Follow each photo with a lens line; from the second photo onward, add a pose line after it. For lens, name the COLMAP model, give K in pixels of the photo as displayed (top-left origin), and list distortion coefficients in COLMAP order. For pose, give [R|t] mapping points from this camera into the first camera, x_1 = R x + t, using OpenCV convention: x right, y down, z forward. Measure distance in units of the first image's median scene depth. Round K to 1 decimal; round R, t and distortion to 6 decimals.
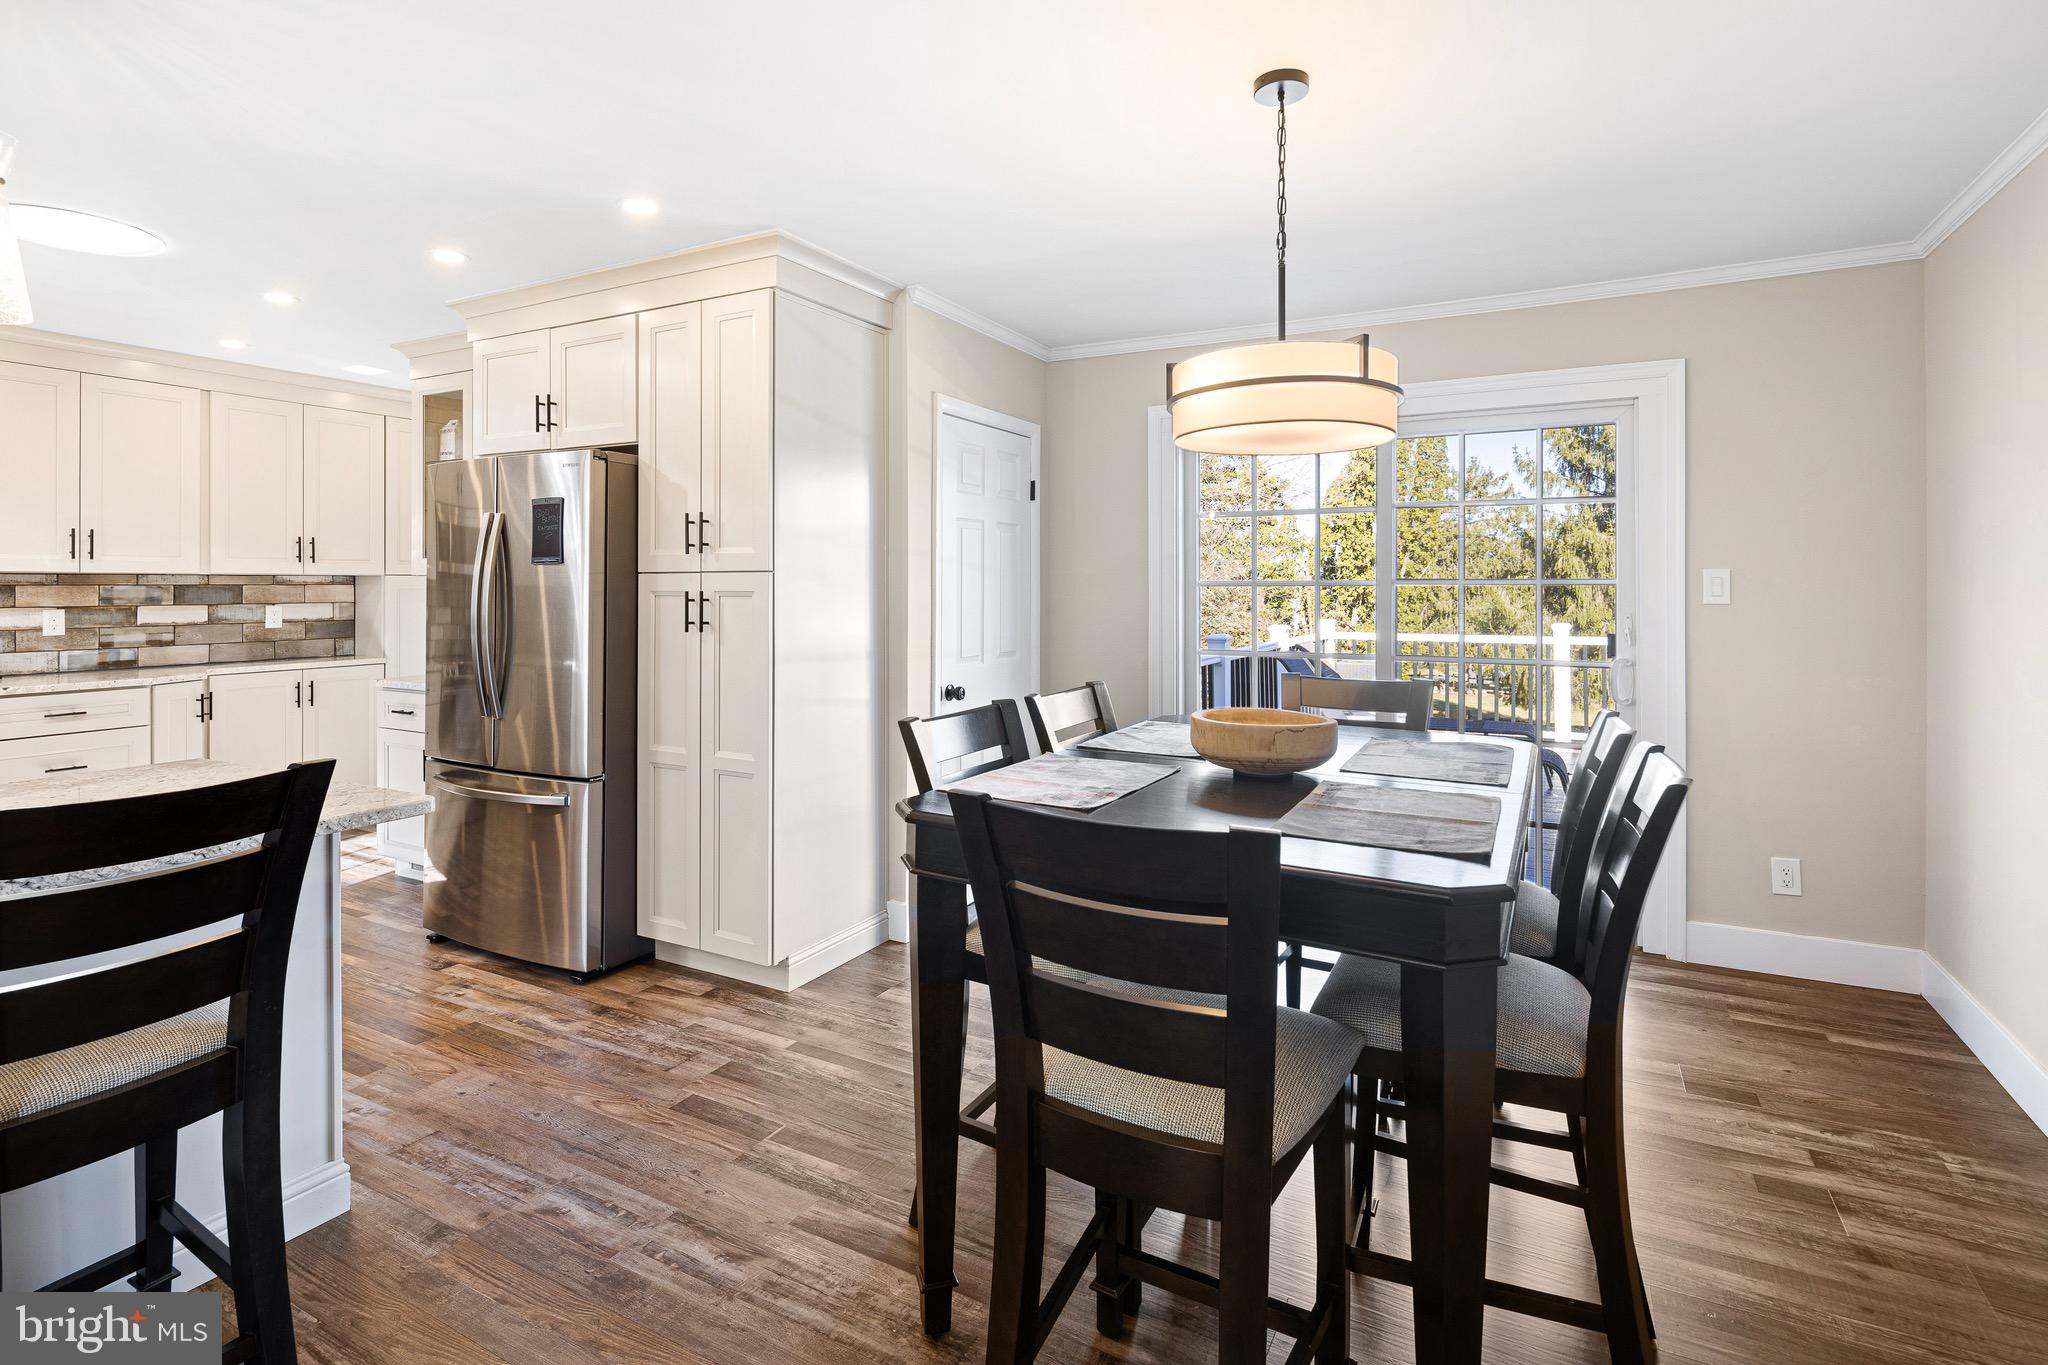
lens RADIAL K [[992.0, 0, 1014.1], [0, 992.0, 584.4], [0, 0, 1]] dist [0.006996, -0.004082]
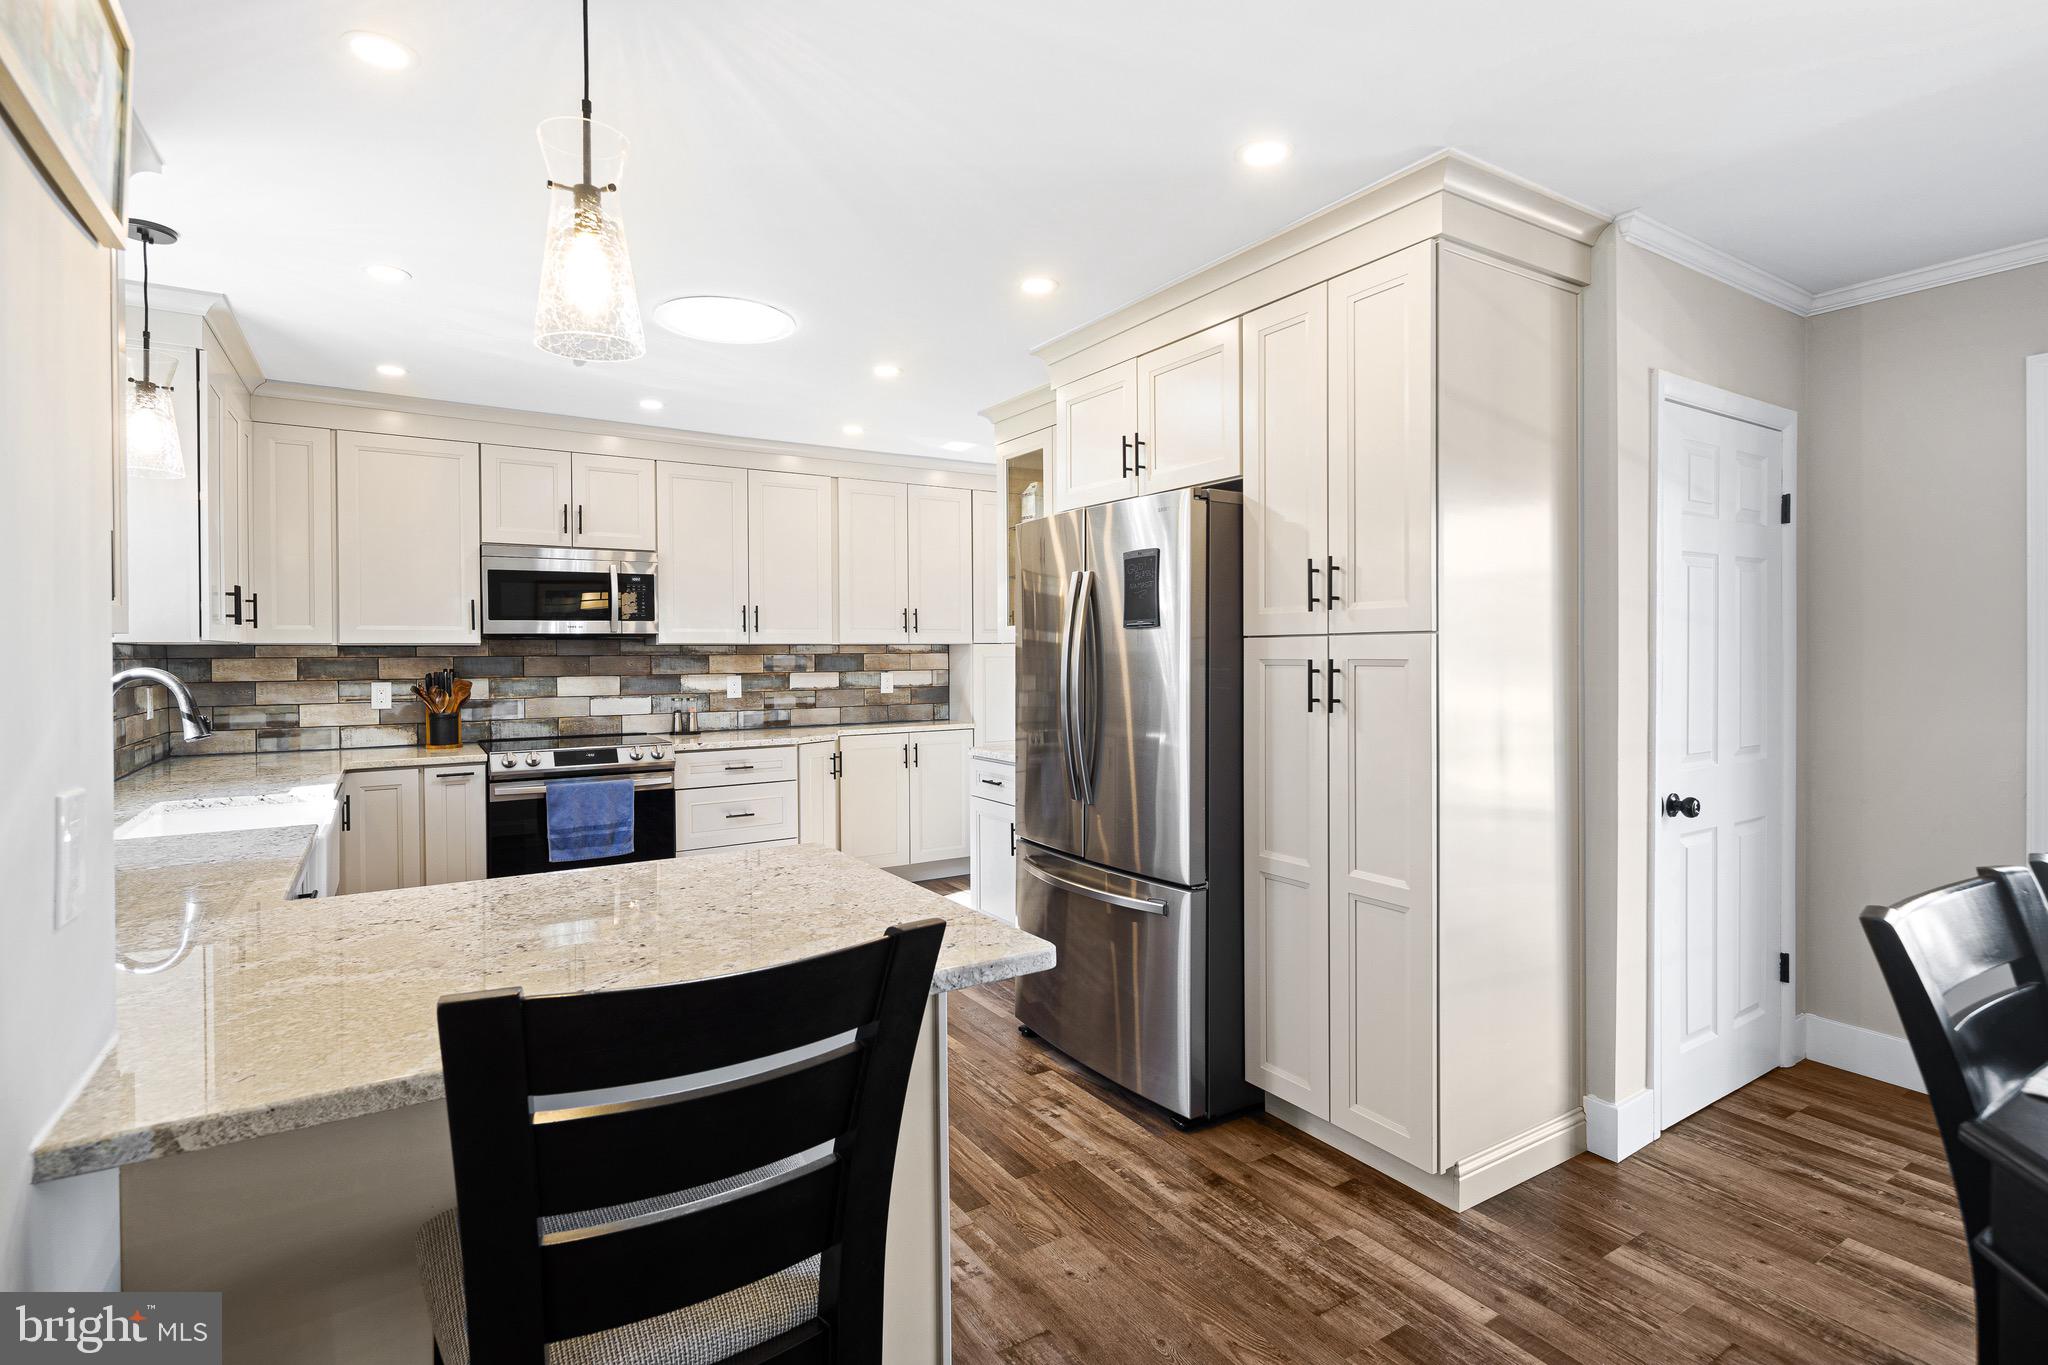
lens RADIAL K [[992.0, 0, 1022.0], [0, 992.0, 662.1], [0, 0, 1]] dist [0.006996, -0.004082]
pose [[0.873644, -0.000962, -0.486565, -0.149051], [0.006866, 0.999923, 0.010351, -0.000703], [0.486517, -0.012383, 0.873583, 0.211945]]
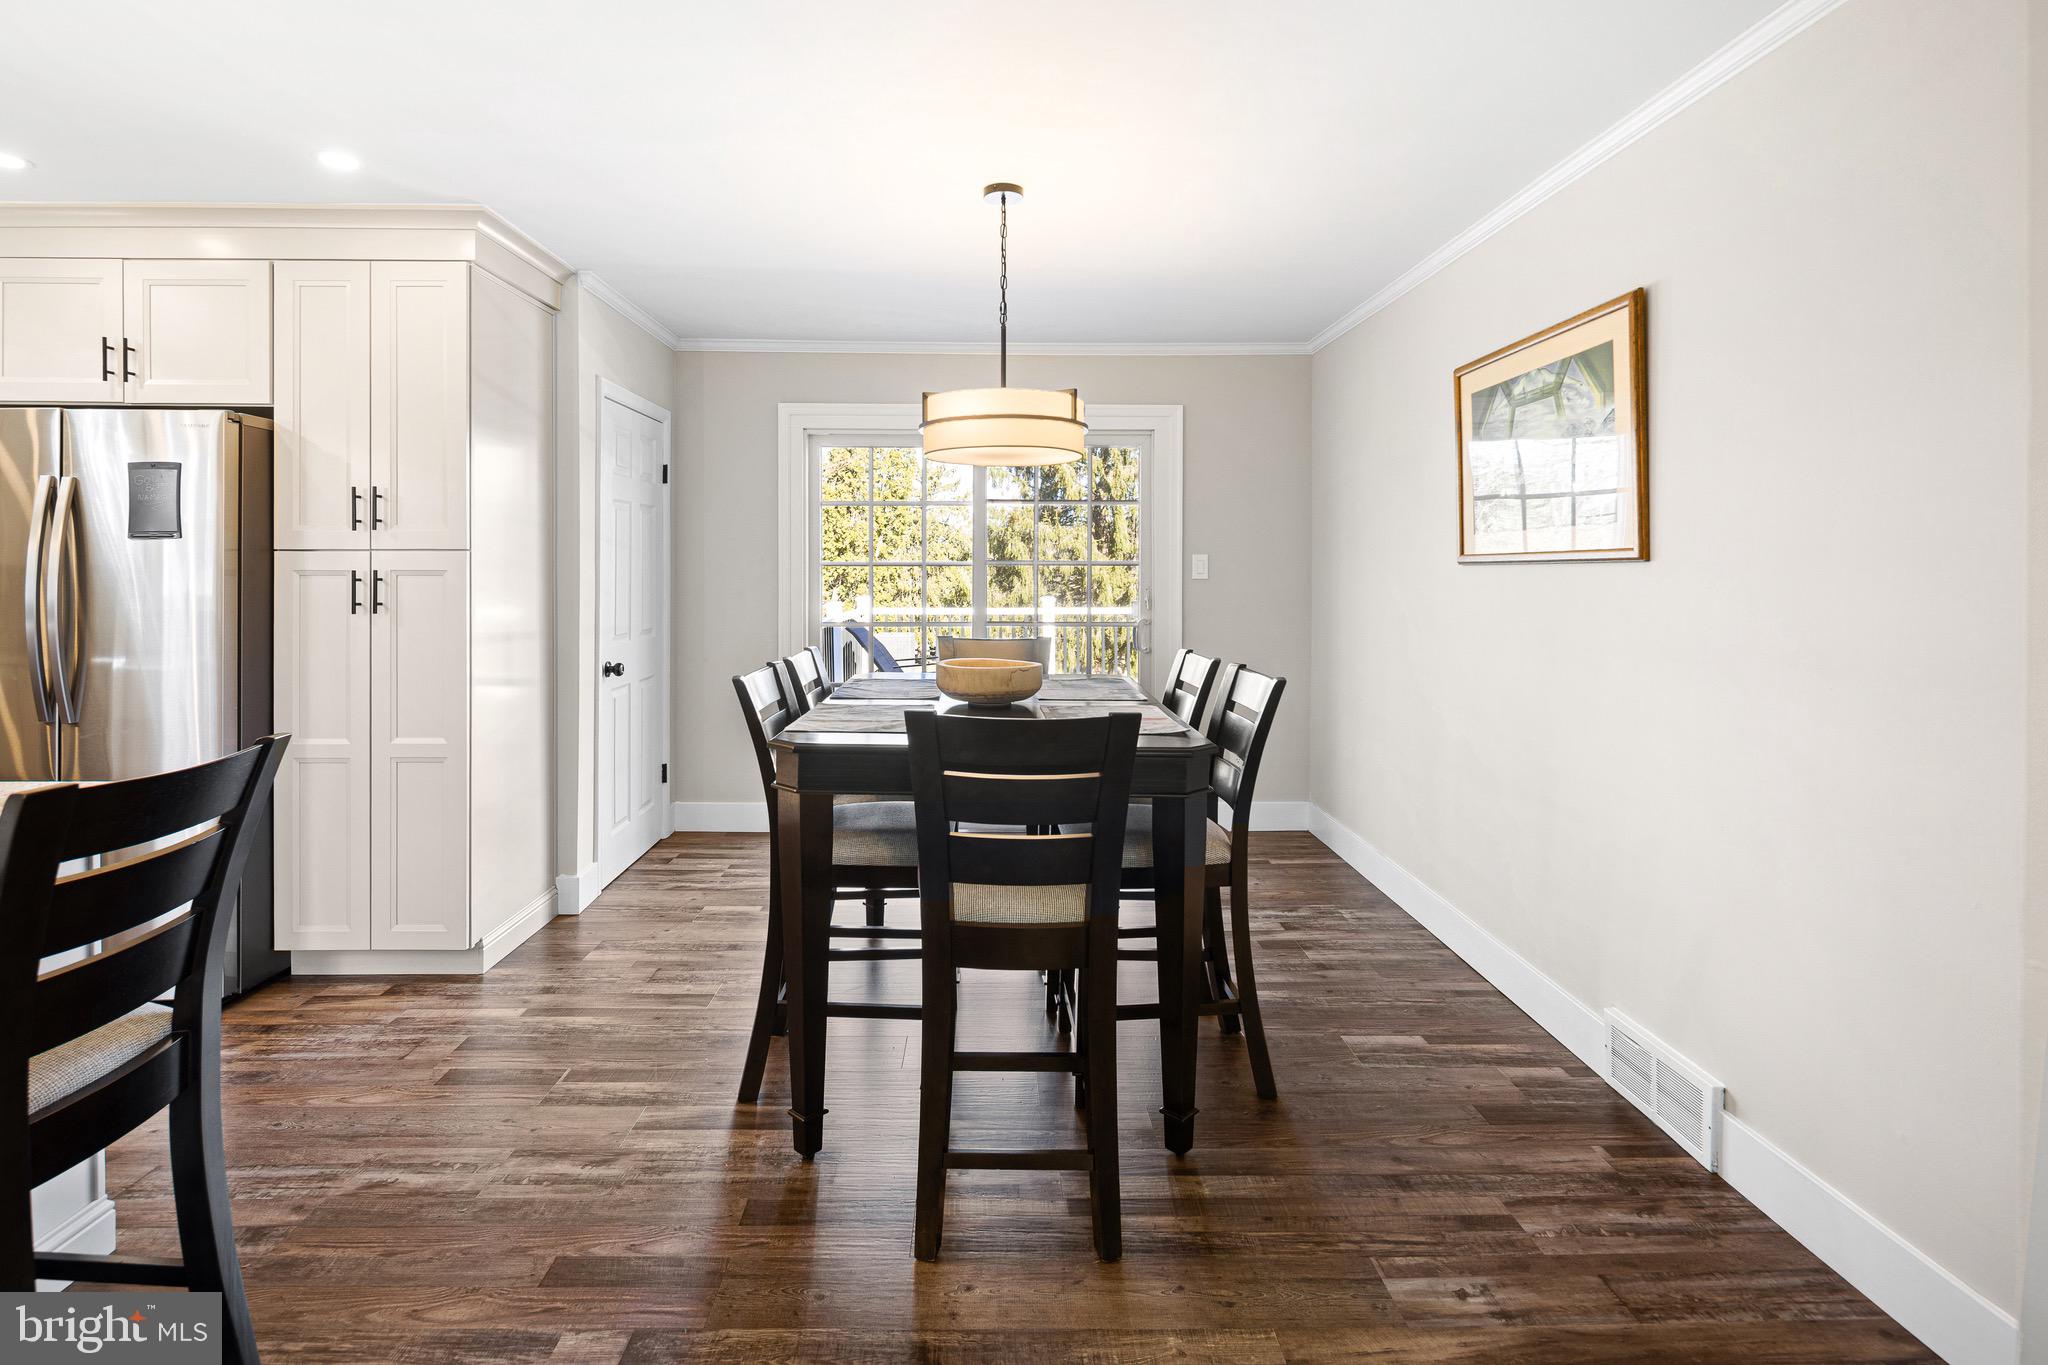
lens RADIAL K [[992.0, 0, 995.9], [0, 992.0, 572.3], [0, 0, 1]] dist [0.006996, -0.004082]
pose [[0.875388, -0.001233, 0.483419, -0.252972], [-0.002176, 0.999977, 0.006491, 0.001481], [-0.483416, -0.006734, 0.875365, -0.113243]]
